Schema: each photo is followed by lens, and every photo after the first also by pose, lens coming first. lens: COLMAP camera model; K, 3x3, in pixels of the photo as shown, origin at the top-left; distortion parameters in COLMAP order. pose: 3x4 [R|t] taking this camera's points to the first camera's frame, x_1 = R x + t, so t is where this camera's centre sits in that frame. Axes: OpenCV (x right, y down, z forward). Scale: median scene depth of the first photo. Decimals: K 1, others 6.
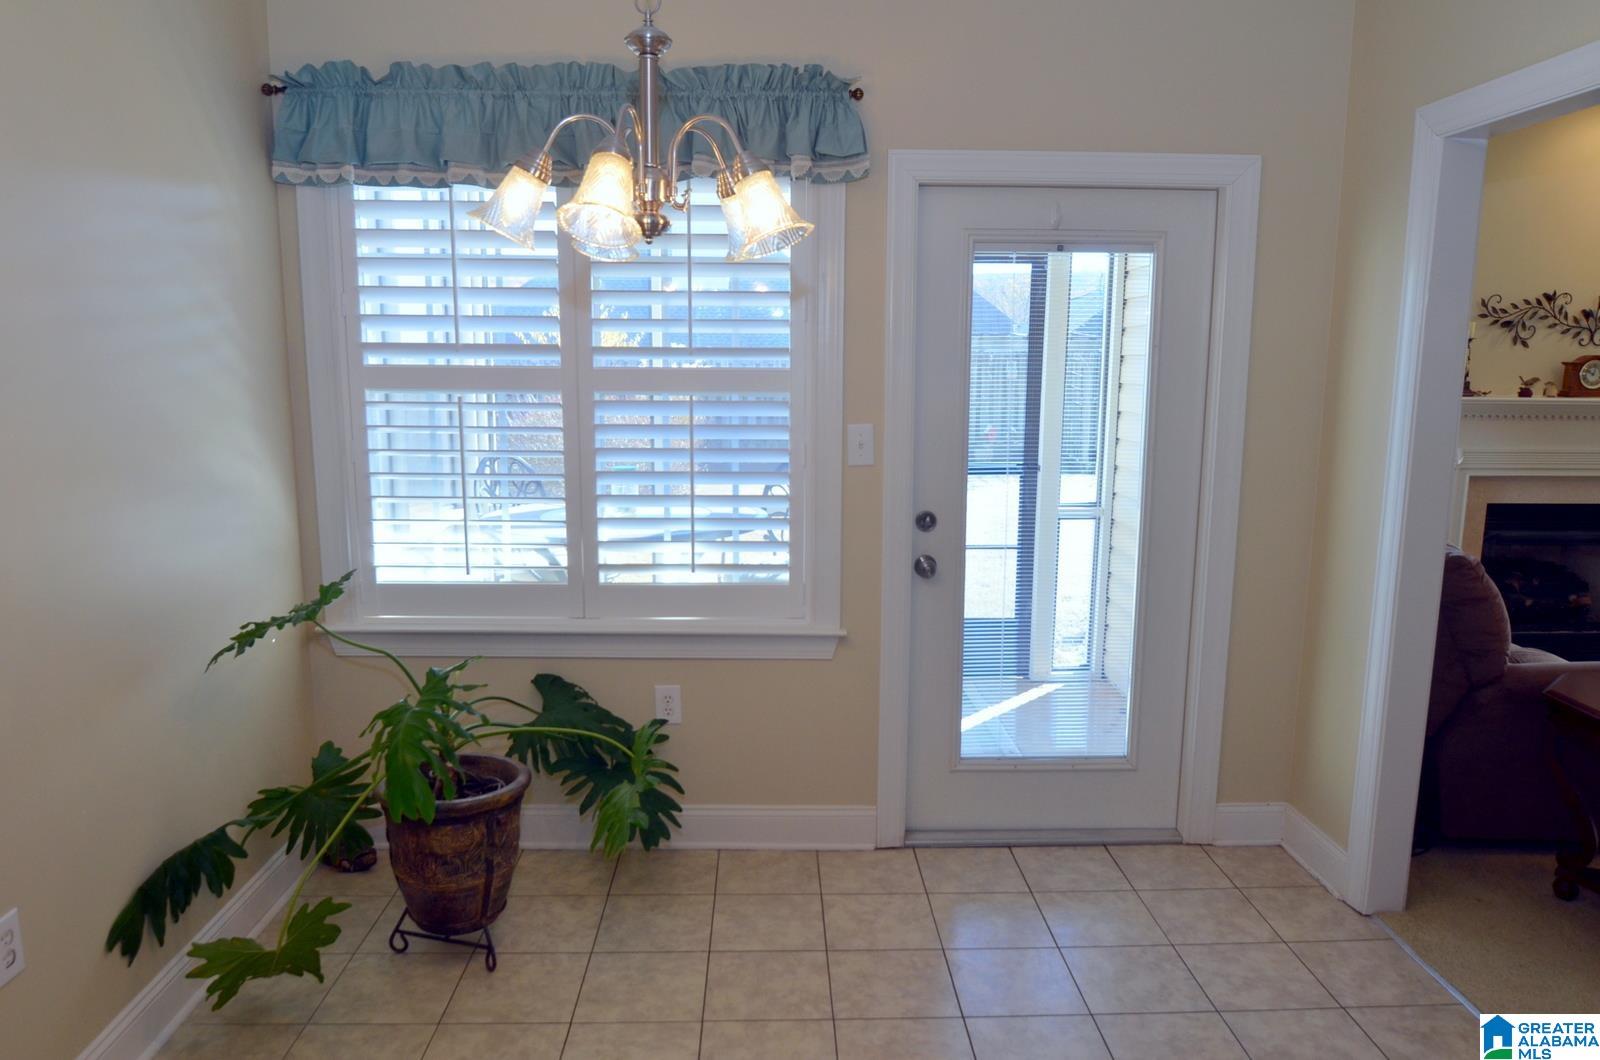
lens RADIAL K [[1088.8, 0, 800.0], [0, 1088.8, 530.0], [0, 0, 1]] dist [-0.035551, 0.000095]
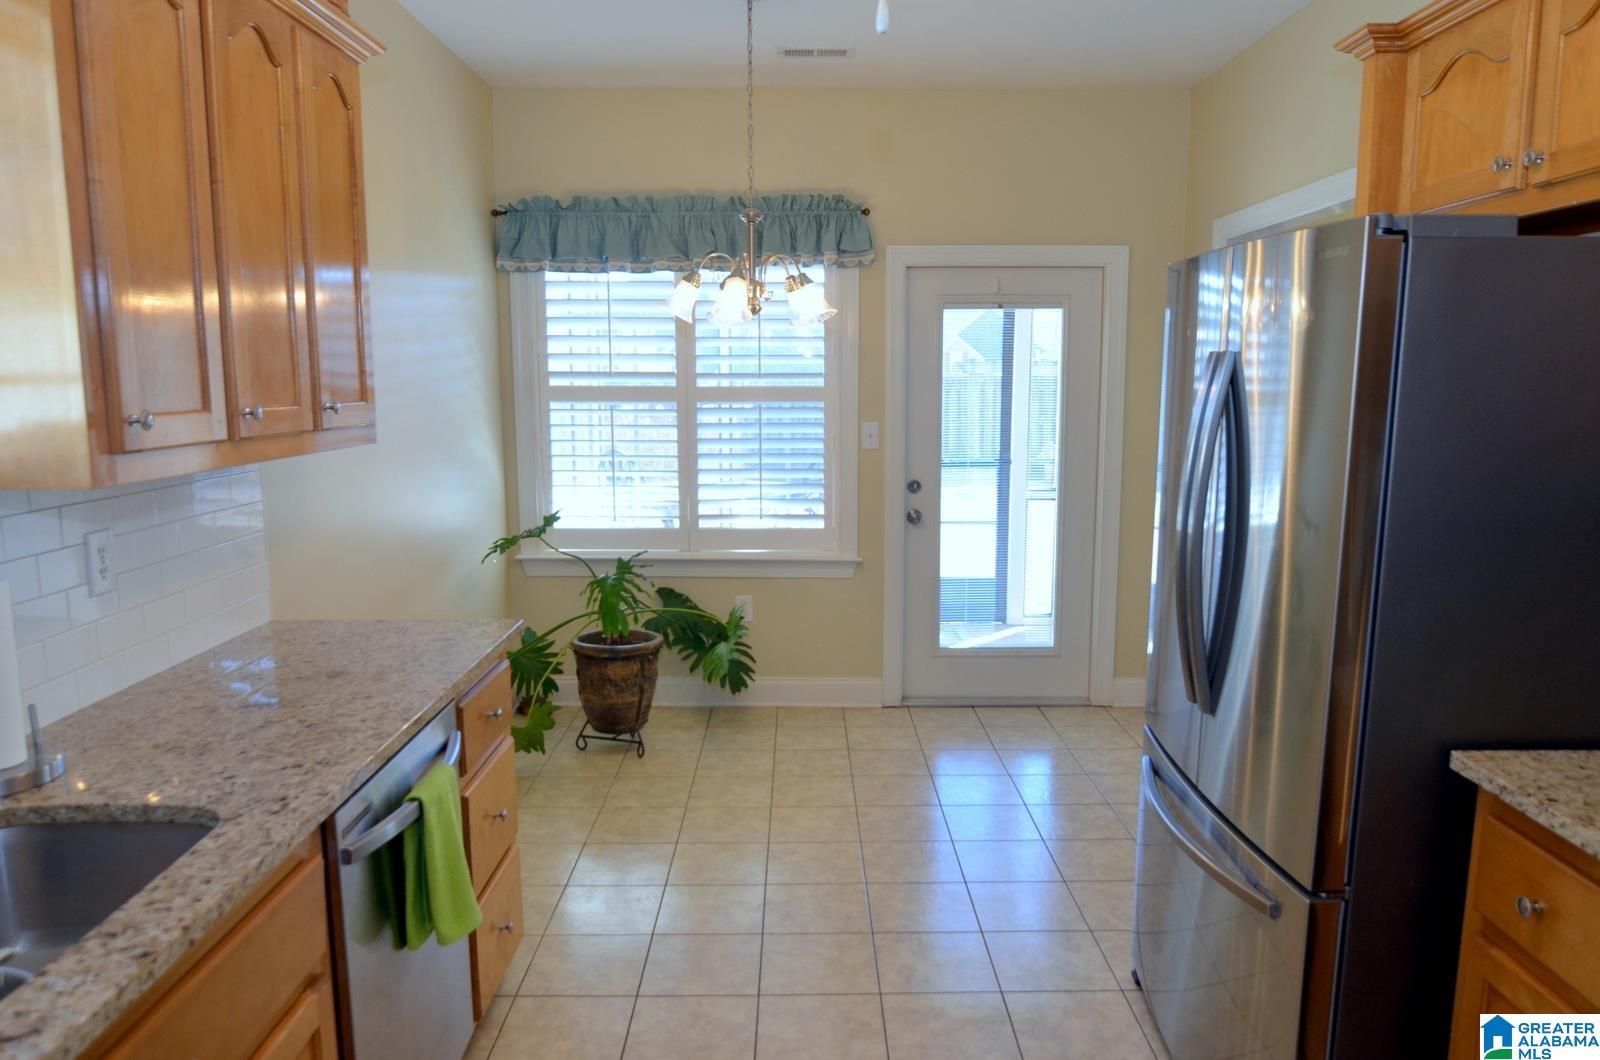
lens RADIAL K [[1088.8, 0, 800.0], [0, 1088.8, 530.0], [0, 0, 1]] dist [-0.035551, 0.000095]
pose [[0.999604, -0.003809, -0.027873, -0.000723], [0.003189, 0.999747, -0.022270, 0.093695], [0.027950, 0.022172, 0.999363, -0.562019]]
